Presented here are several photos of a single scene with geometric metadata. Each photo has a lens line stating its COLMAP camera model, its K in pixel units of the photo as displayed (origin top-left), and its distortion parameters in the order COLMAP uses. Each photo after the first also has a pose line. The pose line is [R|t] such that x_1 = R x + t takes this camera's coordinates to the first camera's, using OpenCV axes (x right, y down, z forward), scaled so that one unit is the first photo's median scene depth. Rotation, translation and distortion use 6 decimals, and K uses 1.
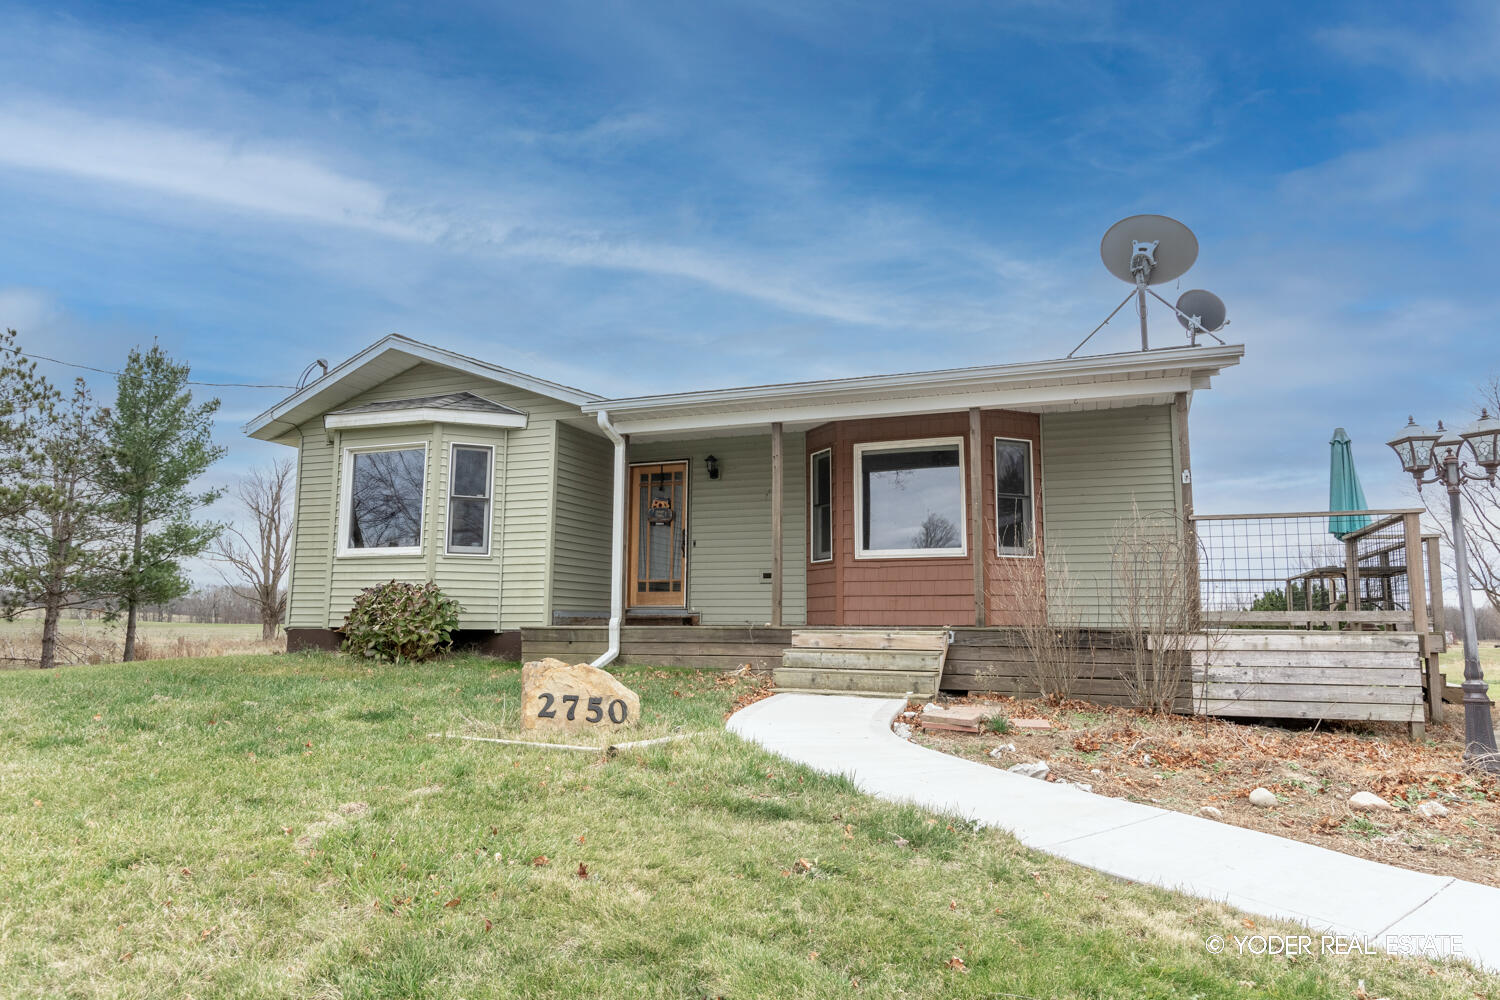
lens RADIAL K [[963.0, 0, 750.0], [0, 963.0, 500.0], [0, 0, 1]] dist [0.004703, 0.000970]
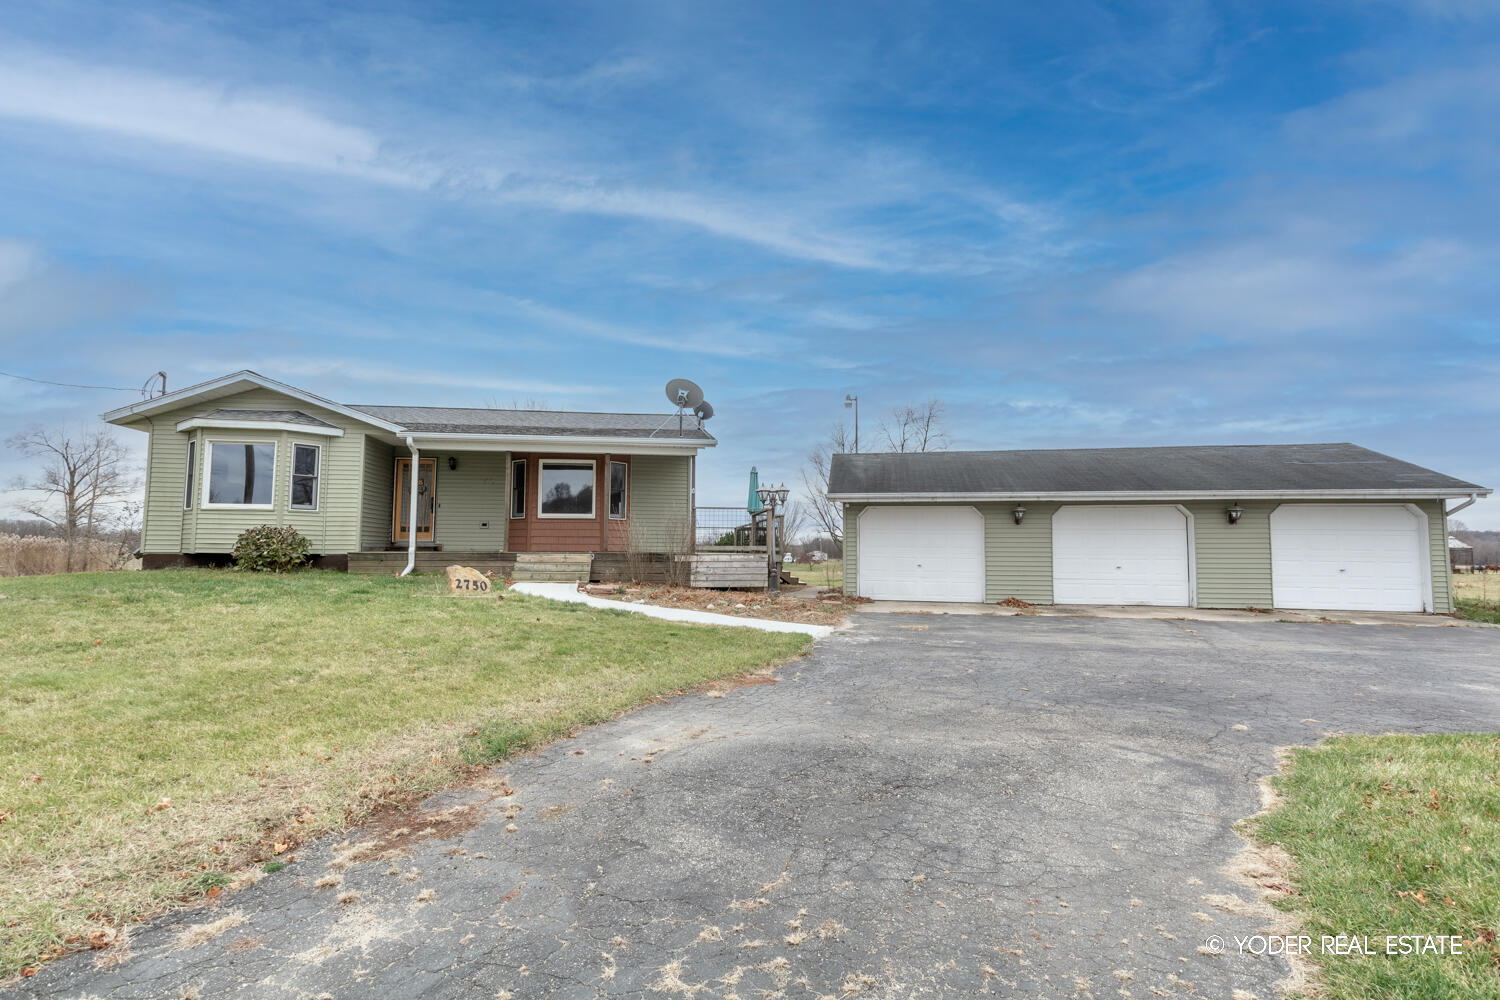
lens RADIAL K [[659.1, 0, 753.8], [0, 659.1, 501.8], [0, 0, 1]] dist [0.000037, 0.000403]
pose [[0.865061, 0.036876, 0.500309, -0.211577], [-0.064685, 0.997169, 0.038345, -0.059728], [-0.497479, -0.065534, 0.864997, -0.442004]]
